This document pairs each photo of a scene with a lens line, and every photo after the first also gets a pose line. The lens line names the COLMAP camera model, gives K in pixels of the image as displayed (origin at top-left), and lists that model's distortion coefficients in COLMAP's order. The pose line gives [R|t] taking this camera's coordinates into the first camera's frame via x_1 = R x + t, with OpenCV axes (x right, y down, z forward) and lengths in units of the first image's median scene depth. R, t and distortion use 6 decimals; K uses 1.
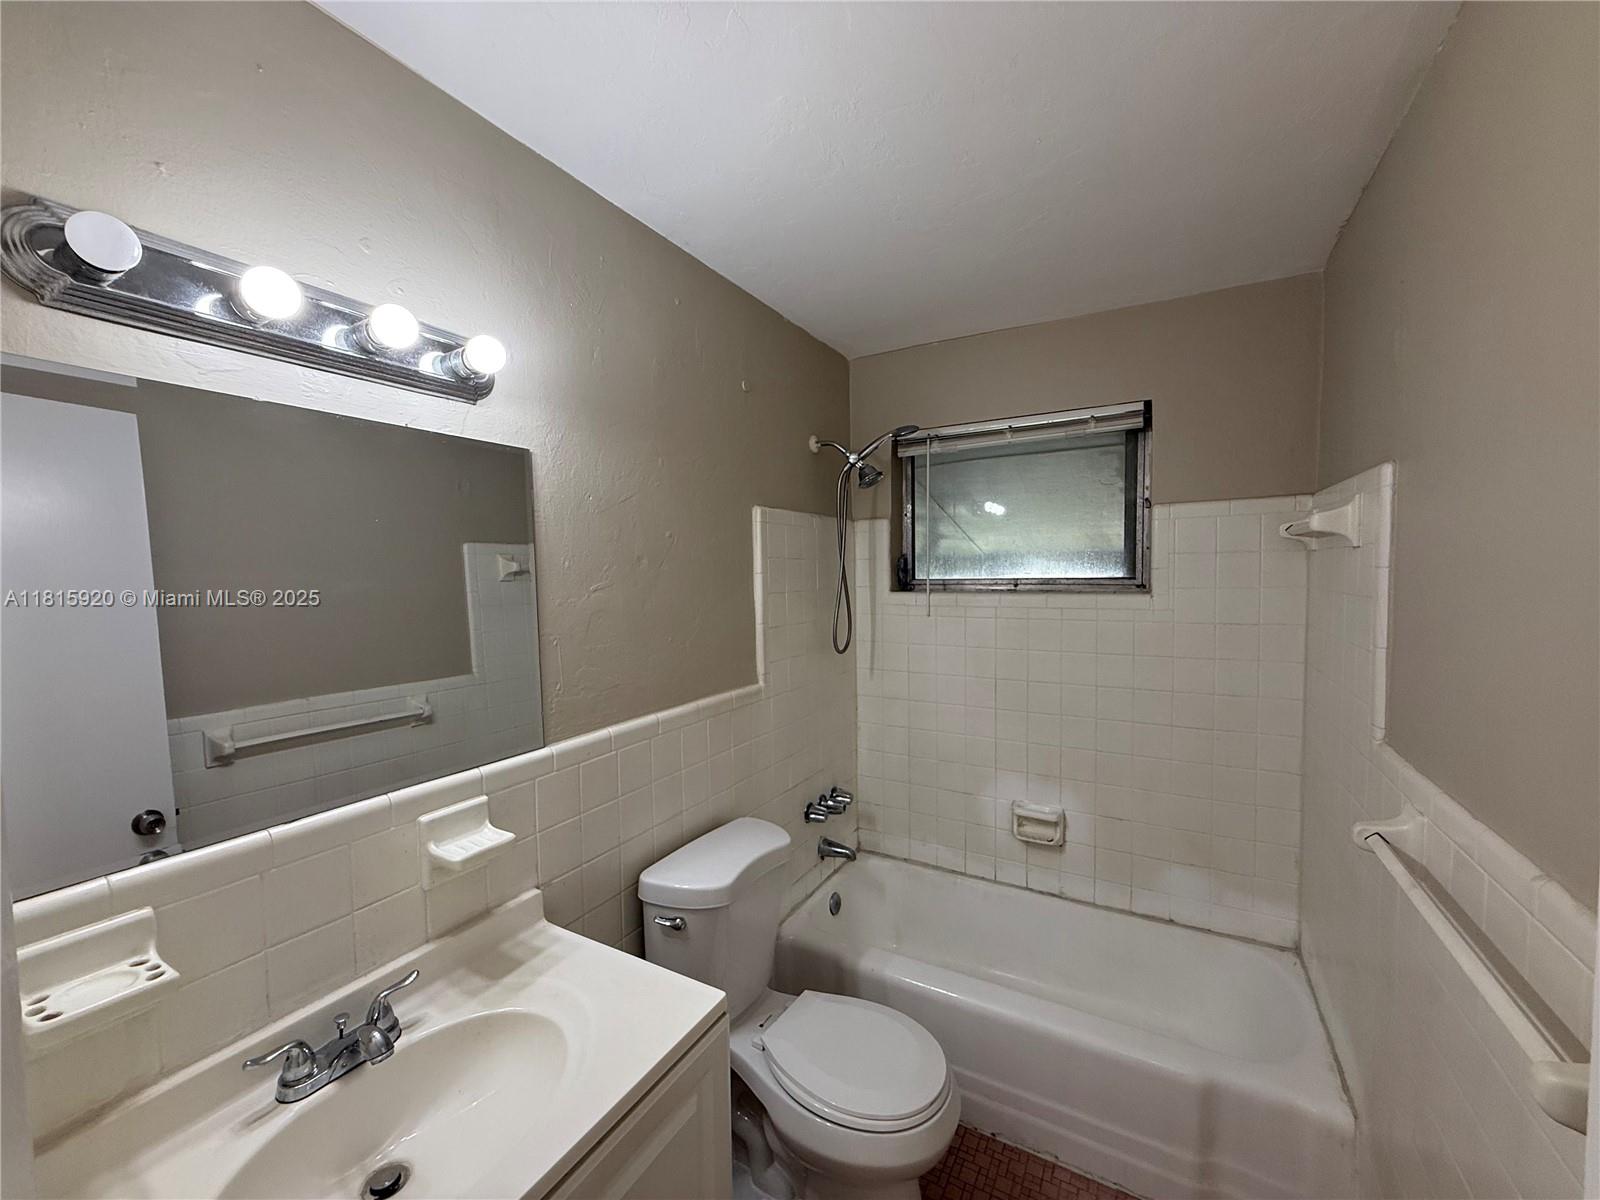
lens RADIAL K [[636.5, 0, 795.2], [0, 636.5, 604.6], [0, 0, 1]] dist [-0.002394, -0.000396]
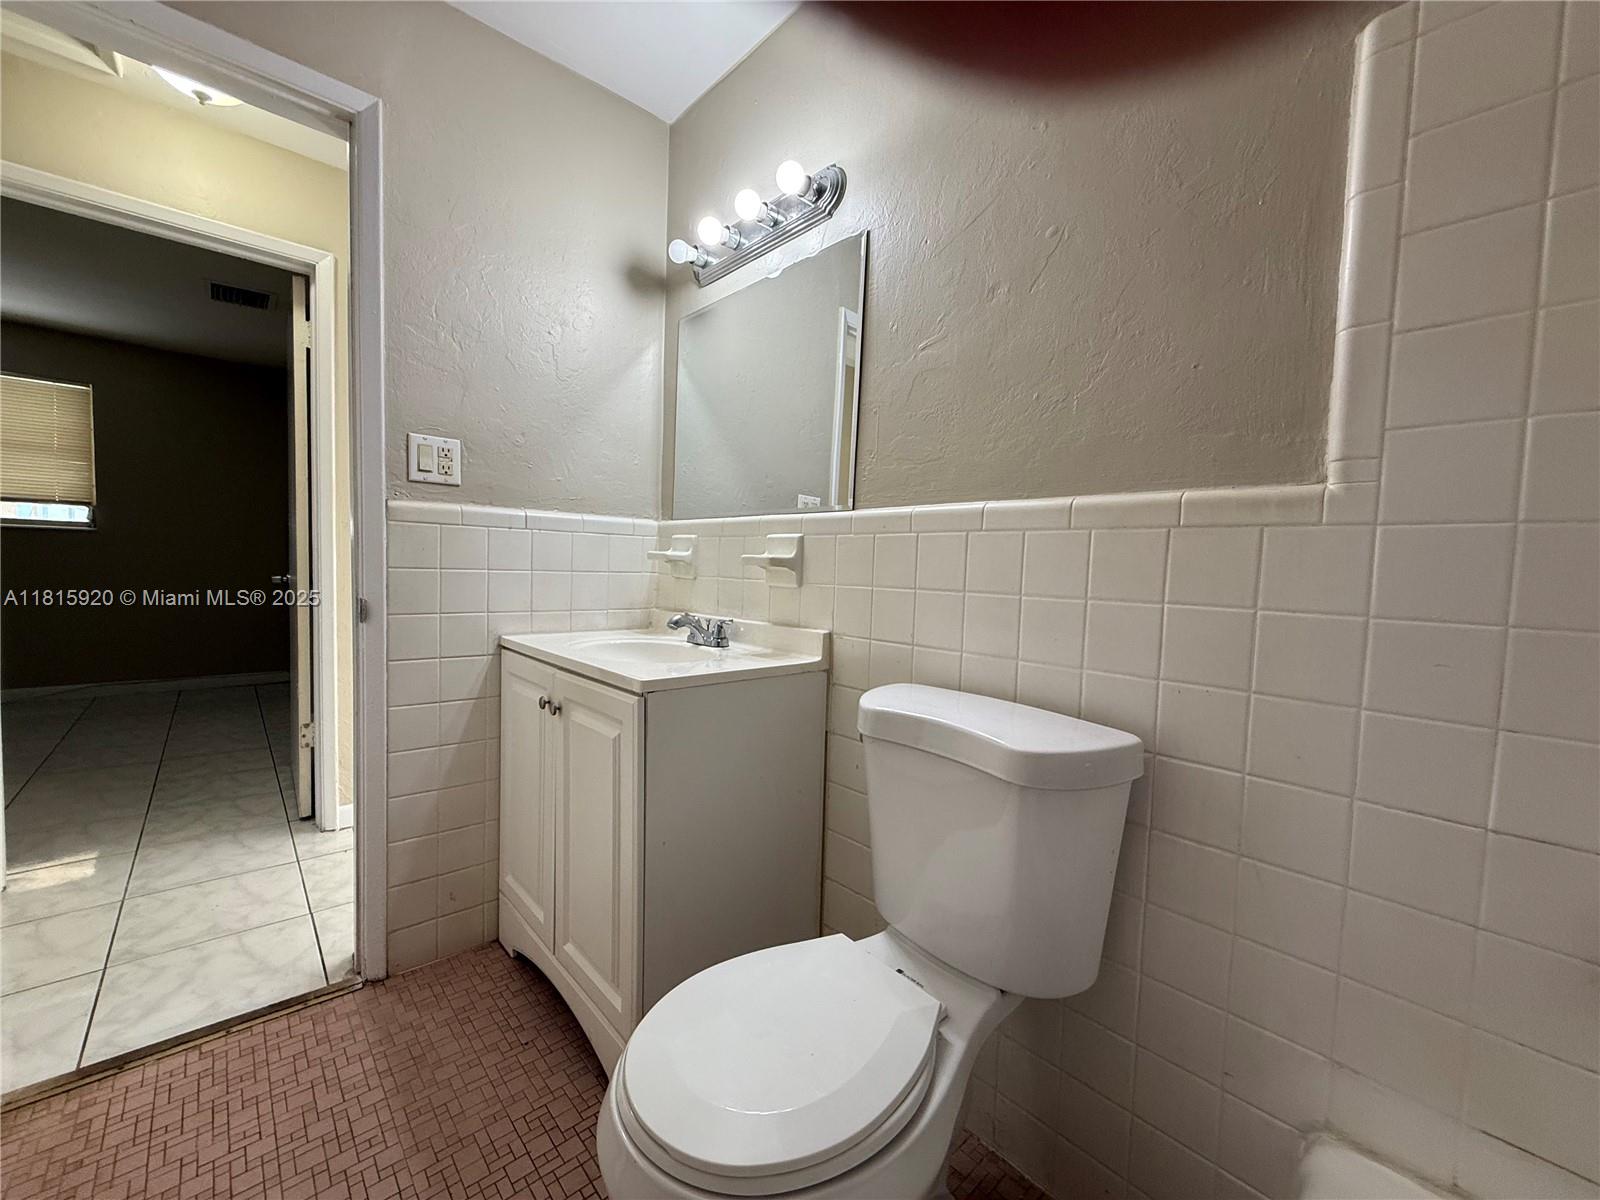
lens RADIAL K [[636.5, 0, 795.2], [0, 636.5, 604.6], [0, 0, 1]] dist [-0.002394, -0.000396]
pose [[-0.310200, 0.060371, -0.948752, 0.554782], [-0.080997, 0.992674, 0.089649, 0.245784], [0.947215, 0.104655, -0.303038, 1.045219]]
